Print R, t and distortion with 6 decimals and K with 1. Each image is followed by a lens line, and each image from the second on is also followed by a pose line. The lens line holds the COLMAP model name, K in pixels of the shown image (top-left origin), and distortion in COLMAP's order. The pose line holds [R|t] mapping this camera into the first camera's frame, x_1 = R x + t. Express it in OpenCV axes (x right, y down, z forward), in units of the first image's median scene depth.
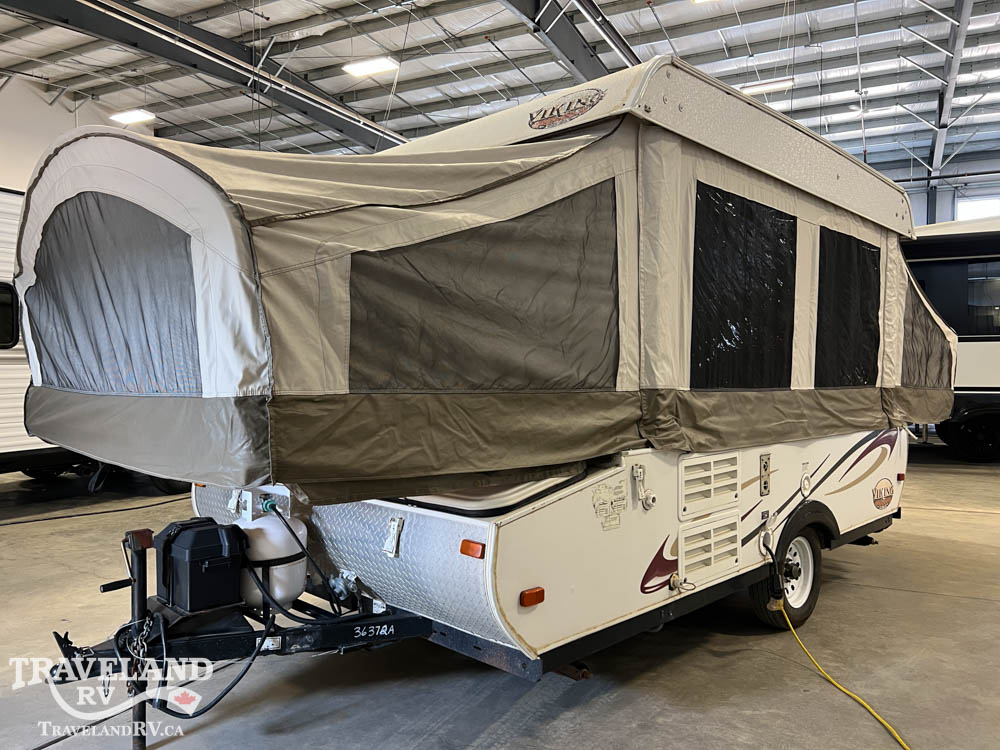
lens RADIAL K [[767.3, 0, 499.7], [0, 767.3, 373.3], [0, 0, 1]] dist [0.010150, -0.002328]
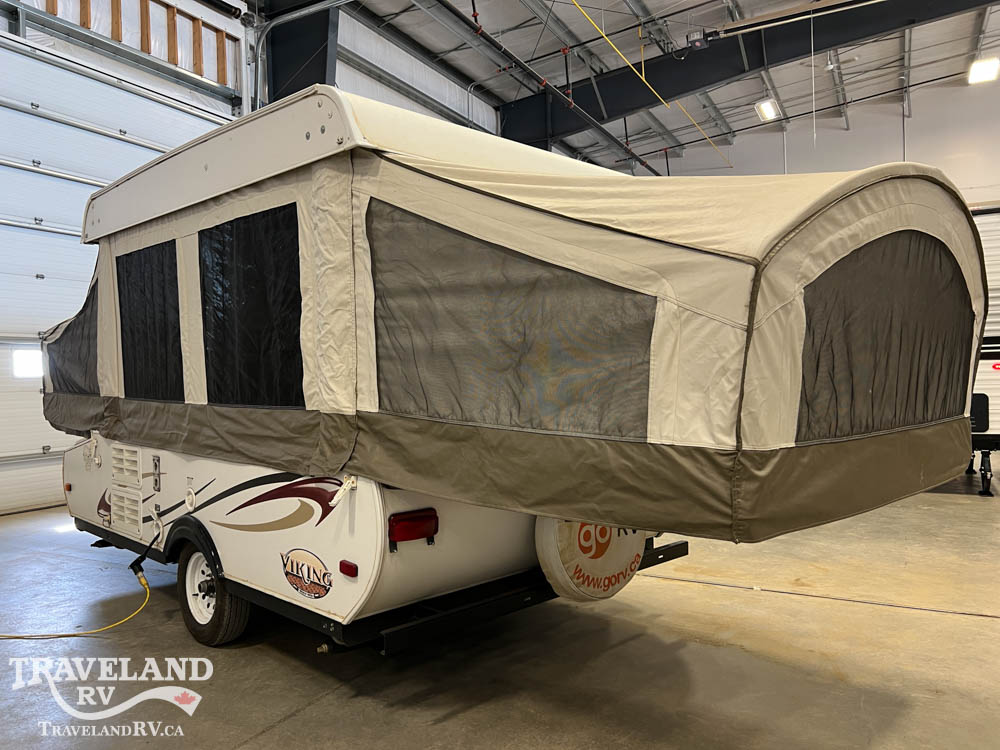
lens RADIAL K [[767.3, 0, 499.0], [0, 767.3, 377.1], [0, 0, 1]] dist [0.010150, -0.002328]
pose [[-0.032935, 0.001879, -0.999456, 1.321196], [0.010815, 0.999940, 0.001523, -0.010670], [0.999399, -0.010759, -0.032953, 1.370893]]
